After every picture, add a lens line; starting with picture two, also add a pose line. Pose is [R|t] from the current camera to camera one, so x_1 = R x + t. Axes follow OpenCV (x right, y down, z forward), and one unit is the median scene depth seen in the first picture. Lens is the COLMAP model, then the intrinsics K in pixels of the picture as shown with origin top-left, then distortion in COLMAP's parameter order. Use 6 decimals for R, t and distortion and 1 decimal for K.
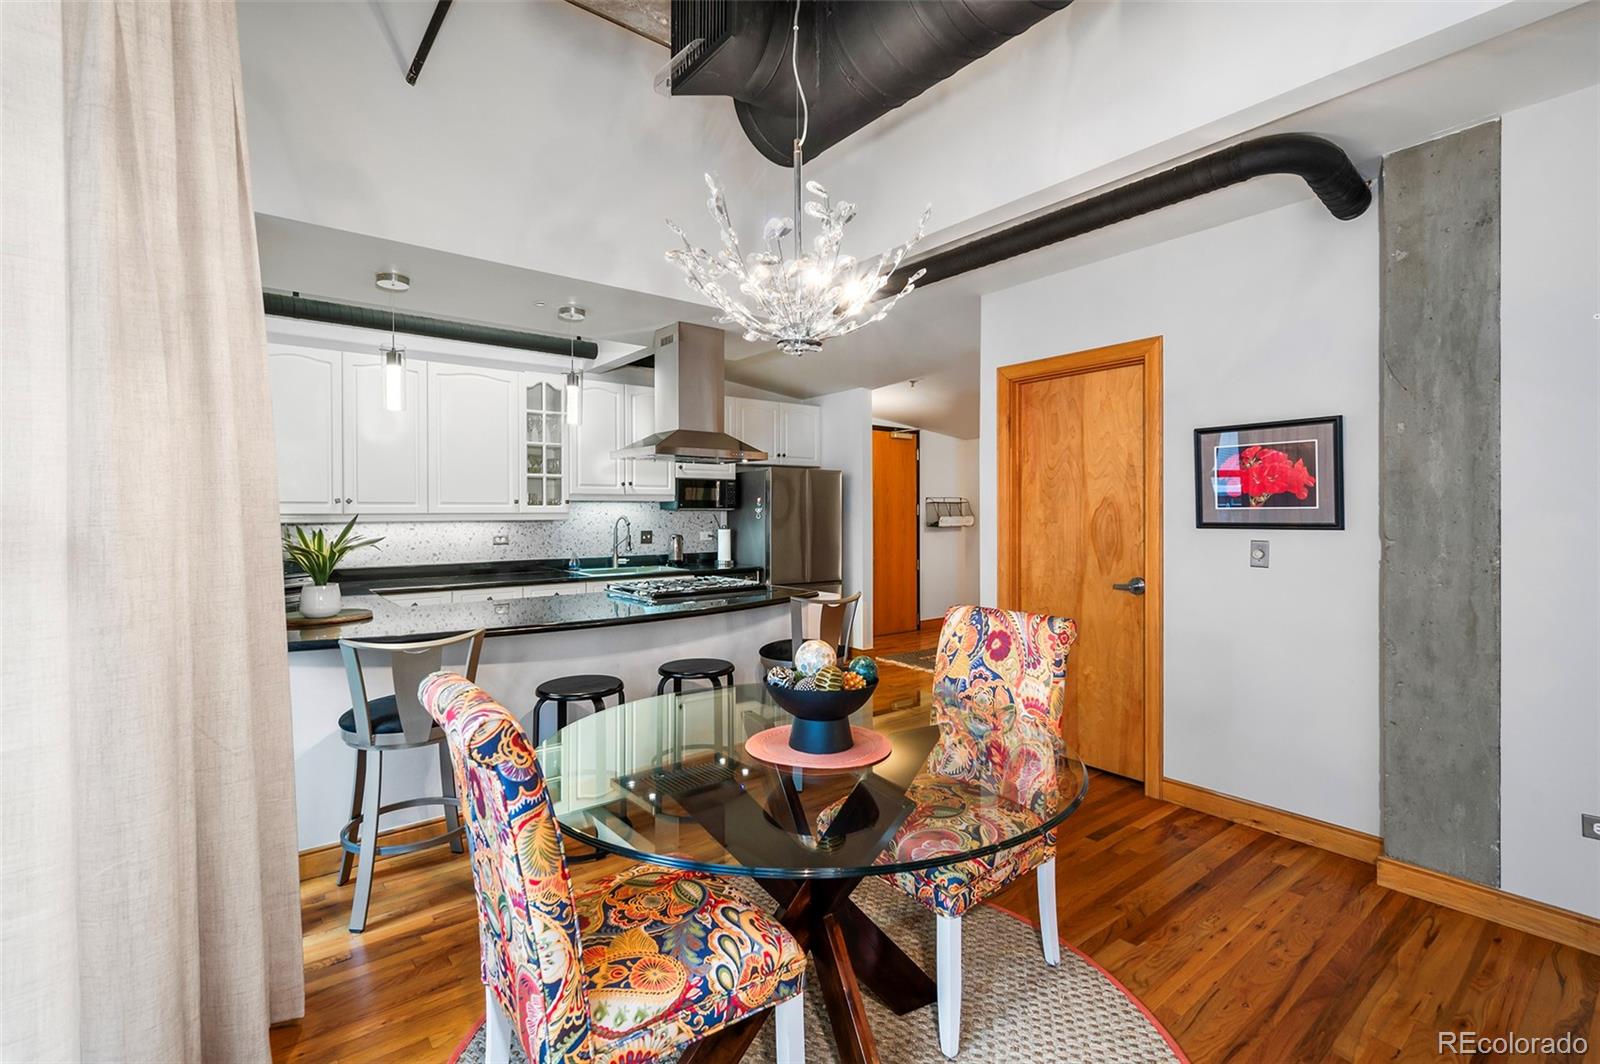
lens RADIAL K [[731.4, 0, 808.8], [0, 731.4, 527.7], [0, 0, 1]] dist [-0.005362, -0.000332]
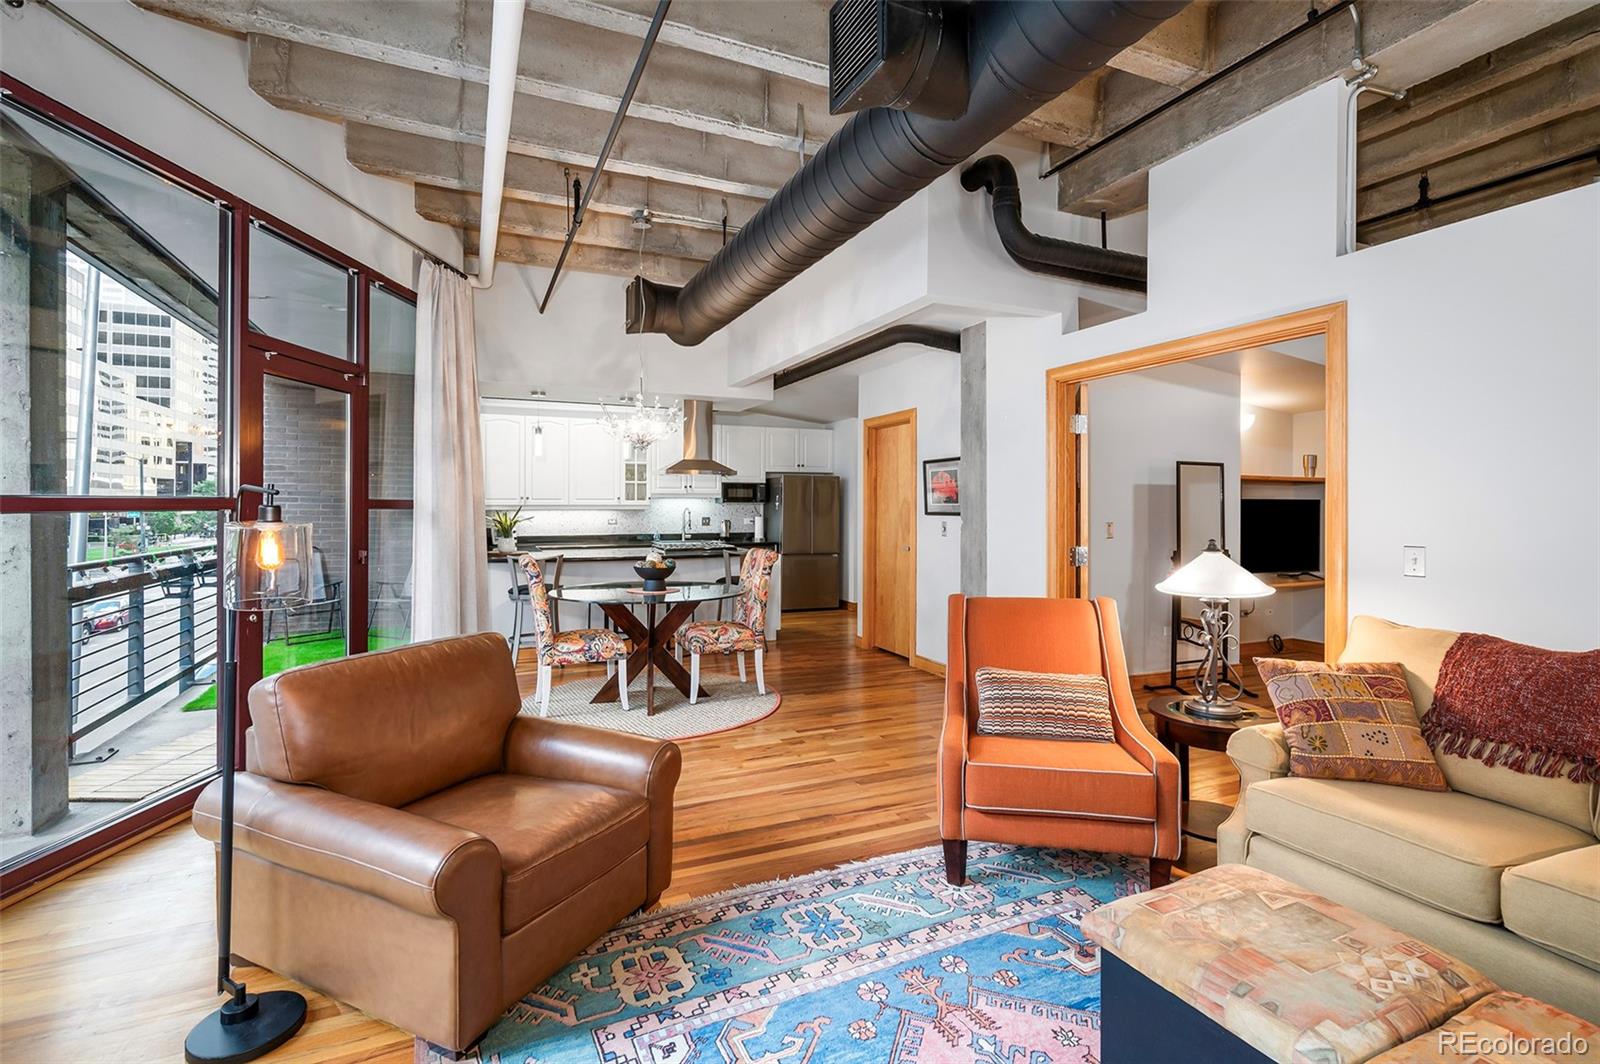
lens RADIAL K [[731.4, 0, 791.6], [0, 731.4, 515.1], [0, 0, 1]] dist [-0.005362, -0.000332]
pose [[0.966889, 0.007122, -0.255096, 0.401076], [-0.008951, 0.999942, -0.006010, 0.008846], [0.255039, 0.008094, 0.966897, -0.502605]]
